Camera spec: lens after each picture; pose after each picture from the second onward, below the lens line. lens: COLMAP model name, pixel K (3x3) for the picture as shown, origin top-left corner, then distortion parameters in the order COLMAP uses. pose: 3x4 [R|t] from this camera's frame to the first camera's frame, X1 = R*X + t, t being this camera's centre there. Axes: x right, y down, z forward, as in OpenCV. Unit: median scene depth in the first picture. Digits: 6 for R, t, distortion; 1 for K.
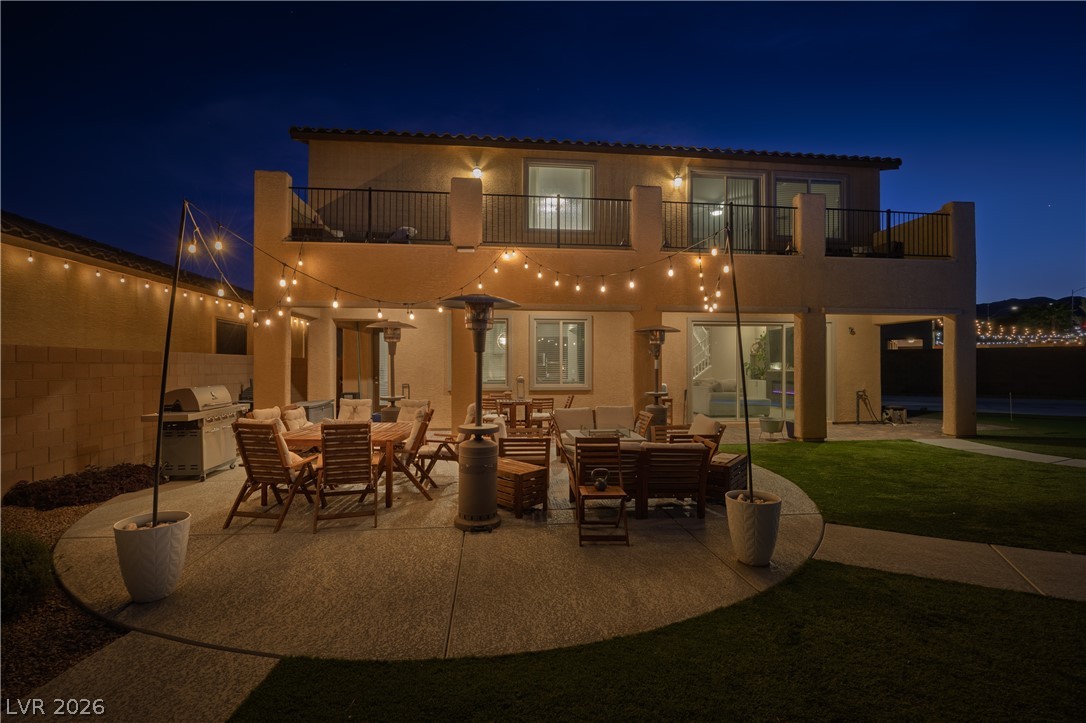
lens RADIAL K [[468.7, 0, 537.0], [0, 468.7, 366.8], [0, 0, 1]] dist [-0.015152, 0.000286]
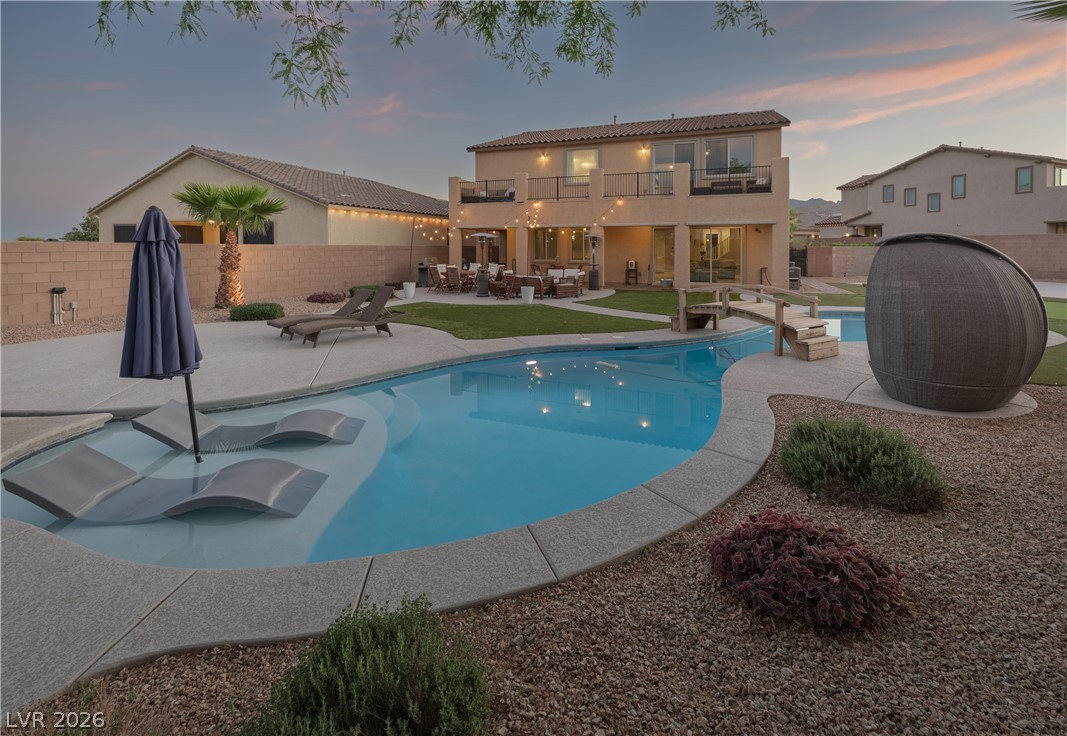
lens RADIAL K [[453.4, 0, 549.0], [0, 453.4, 271.1], [0, 0, 1]] dist [0.012837, -0.003782]
pose [[0.895007, 0.027935, -0.445176, 0.916597], [-0.004783, 0.998581, 0.053046, -0.022583], [0.446025, -0.045347, 0.893871, -0.922704]]
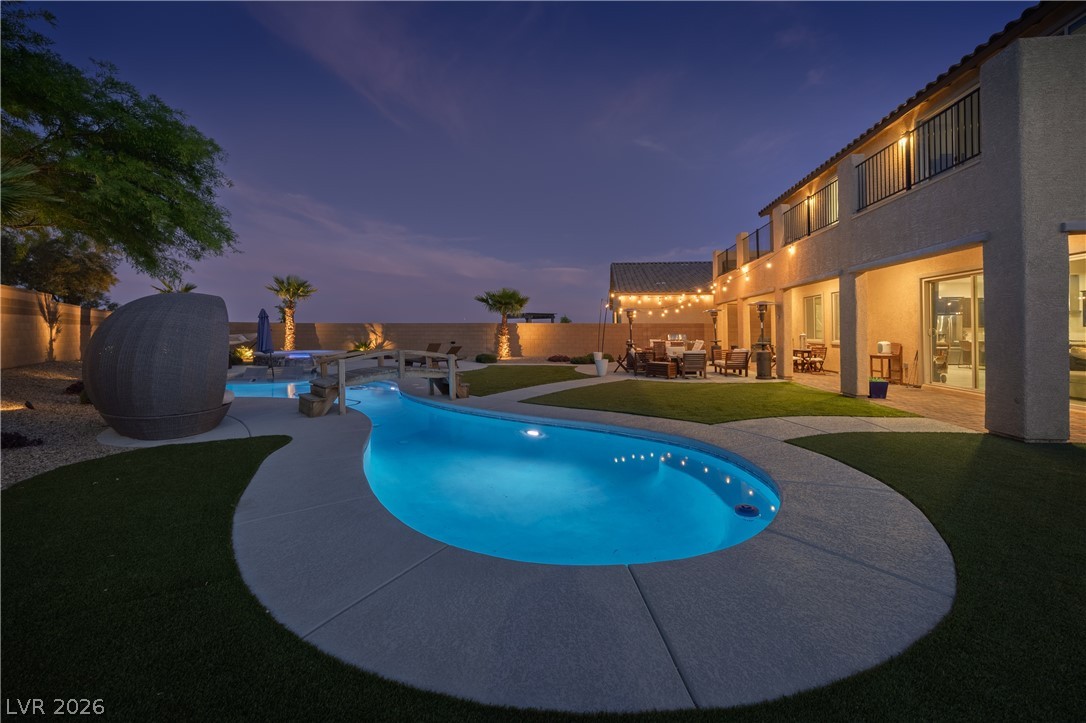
lens RADIAL K [[423.6, 0, 546.6], [0, 423.6, 335.9], [0, 0, 1]] dist [-0.000976, -0.000171]
pose [[-0.225249, 0.012008, -0.974227, 1.620086], [-0.003358, 0.999909, 0.013101, 0.013038], [0.974295, 0.006222, -0.225188, 0.539132]]
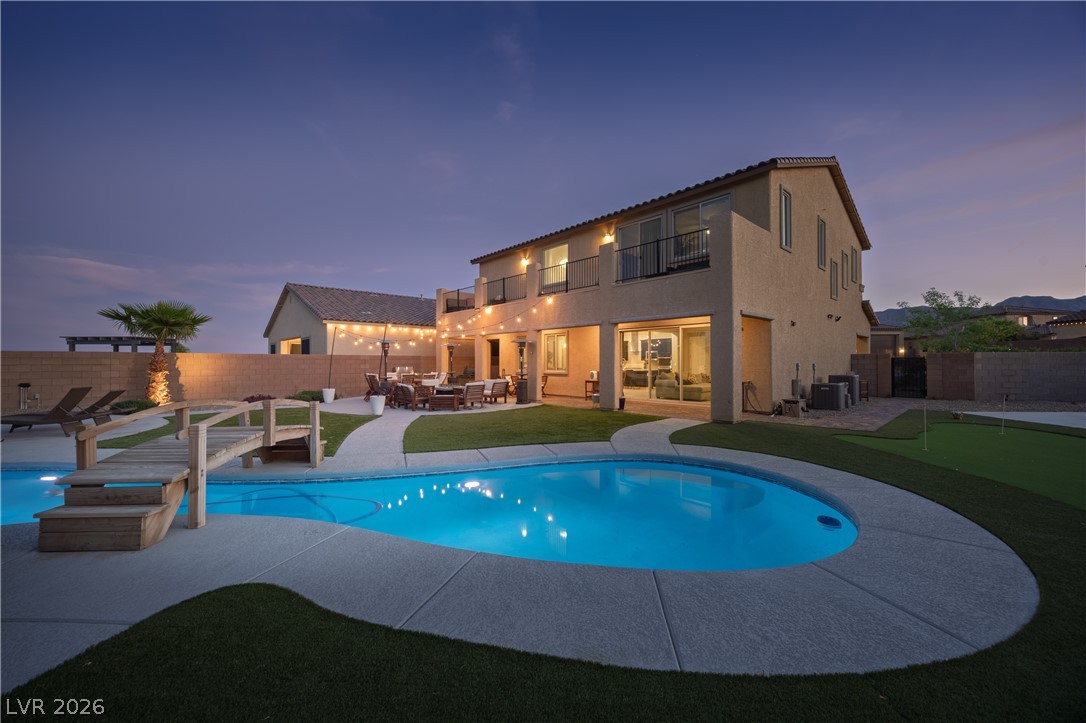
lens RADIAL K [[414.4, 0, 543.4], [0, 414.4, 361.8], [0, 0, 1]] dist [-0.000483, 0.000010]
pose [[0.592610, 0.000725, -0.805489, 1.488623], [-0.002012, 0.999998, -0.000581, 0.005567], [0.805487, 0.001965, 0.592610, 0.050511]]
